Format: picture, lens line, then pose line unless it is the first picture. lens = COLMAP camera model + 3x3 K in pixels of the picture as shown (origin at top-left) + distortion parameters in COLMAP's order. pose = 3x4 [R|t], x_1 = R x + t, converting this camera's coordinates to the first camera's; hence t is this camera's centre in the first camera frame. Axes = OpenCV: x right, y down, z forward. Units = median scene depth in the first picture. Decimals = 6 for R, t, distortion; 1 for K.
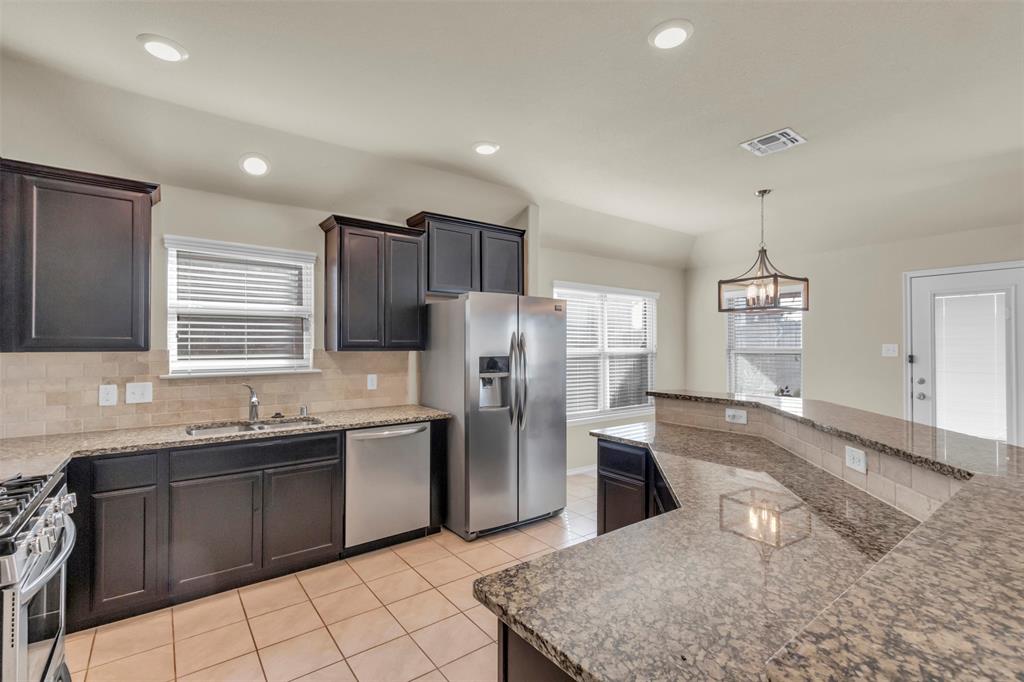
lens RADIAL K [[461.2, 0, 511.1], [0, 461.2, 341.9], [0, 0, 1]] dist [0.011602, -0.005017]
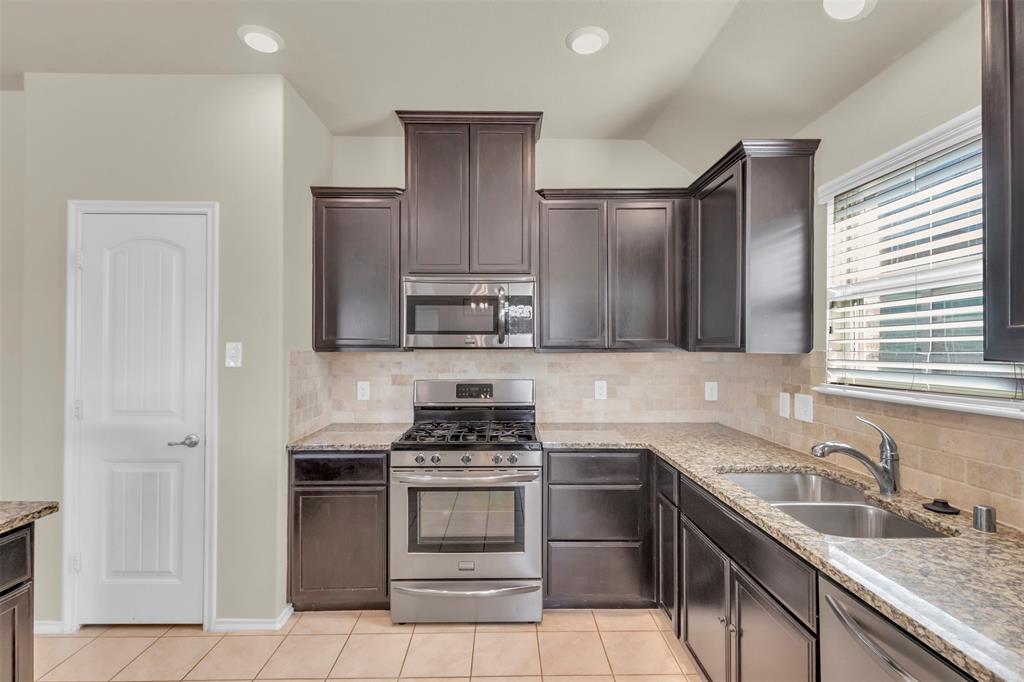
lens RADIAL K [[461.2, 0, 507.1], [0, 461.2, 345.9], [0, 0, 1]] dist [0.011602, -0.005017]
pose [[-0.589839, -0.003288, -0.807514, 0.081807], [0.007633, 0.999924, -0.009647, 0.010282], [0.807485, -0.011854, -0.589769, 0.896130]]
